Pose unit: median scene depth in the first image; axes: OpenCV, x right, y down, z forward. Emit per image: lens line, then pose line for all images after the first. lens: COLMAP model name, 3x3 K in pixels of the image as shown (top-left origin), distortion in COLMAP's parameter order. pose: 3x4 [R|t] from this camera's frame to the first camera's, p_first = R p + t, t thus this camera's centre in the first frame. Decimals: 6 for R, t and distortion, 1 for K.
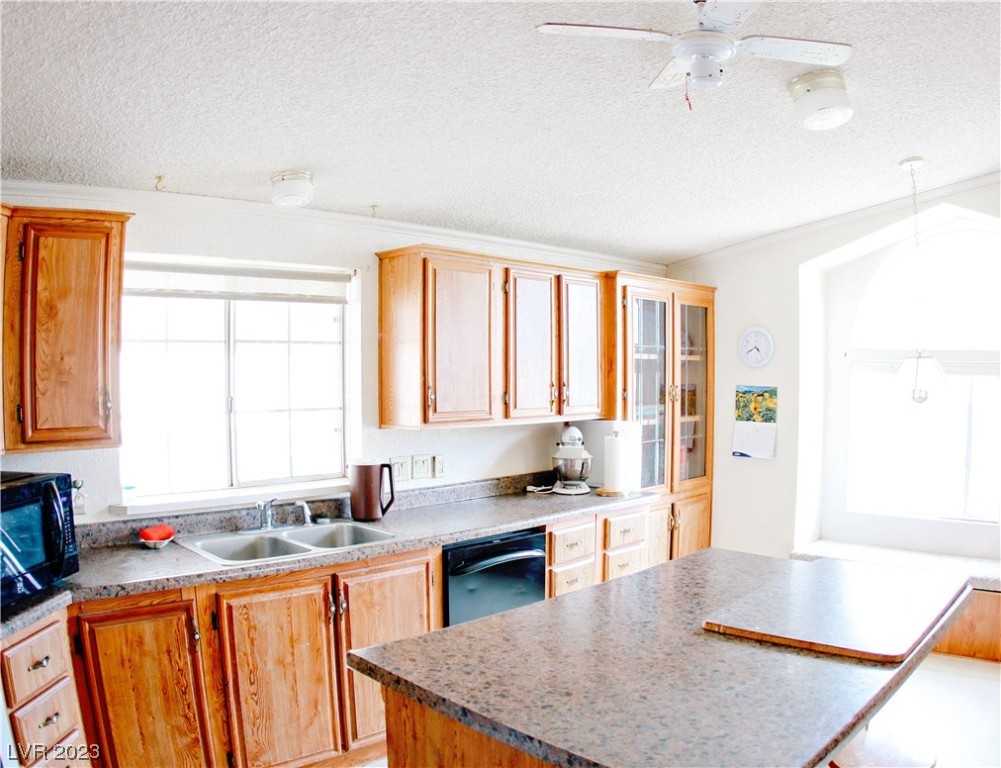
lens RADIAL K [[786.5, 0, 508.2], [0, 786.5, 399.6], [0, 0, 1]] dist [-0.333966, 0.113385]
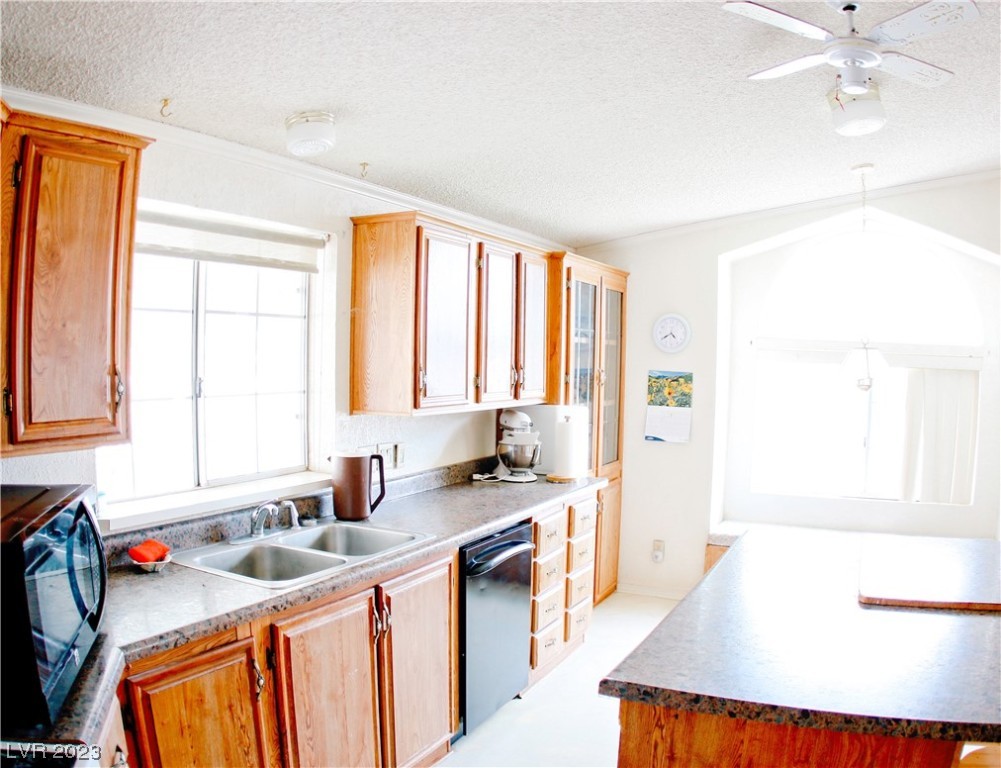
lens RADIAL K [[786.5, 0, 508.2], [0, 786.5, 399.6], [0, 0, 1]] dist [-0.333966, 0.113385]
pose [[0.949899, 0.001282, 0.312555, -0.350945], [-0.008343, 0.999739, 0.021253, -0.000471], [-0.312446, -0.022796, 0.949662, 0.135064]]
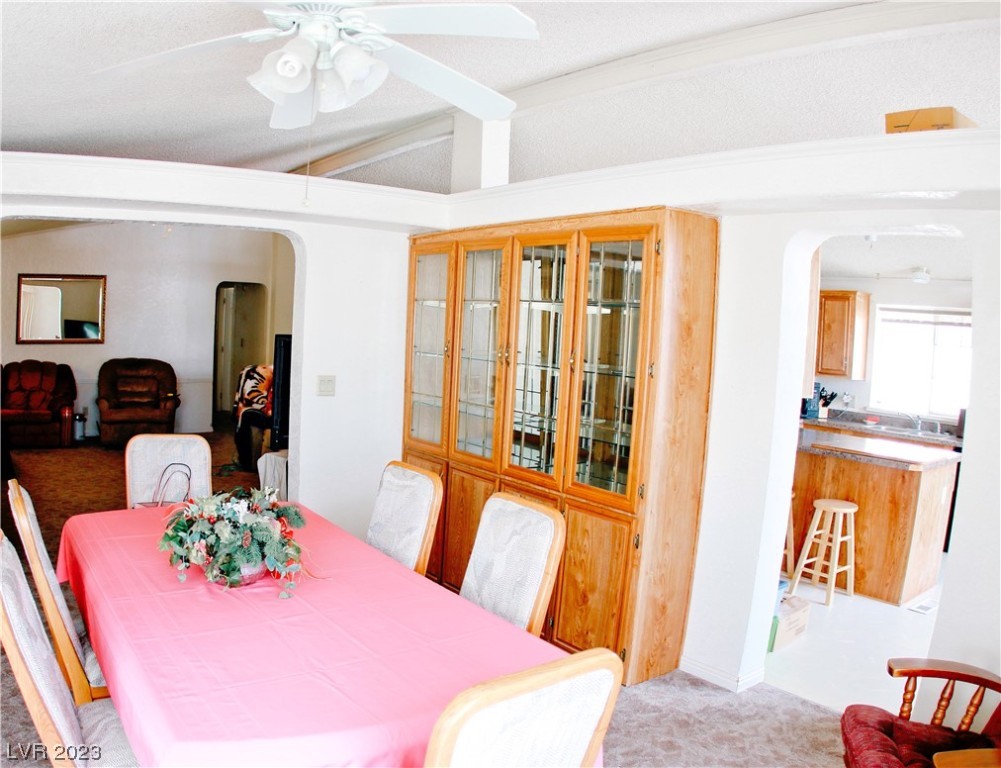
lens RADIAL K [[786.5, 0, 508.2], [0, 786.5, 399.6], [0, 0, 1]] dist [-0.333966, 0.113385]
pose [[-0.143228, 0.081135, -0.986358, 2.046643], [-0.085889, 0.991855, 0.094059, -0.005950], [0.985956, 0.098189, -0.135093, 0.111788]]
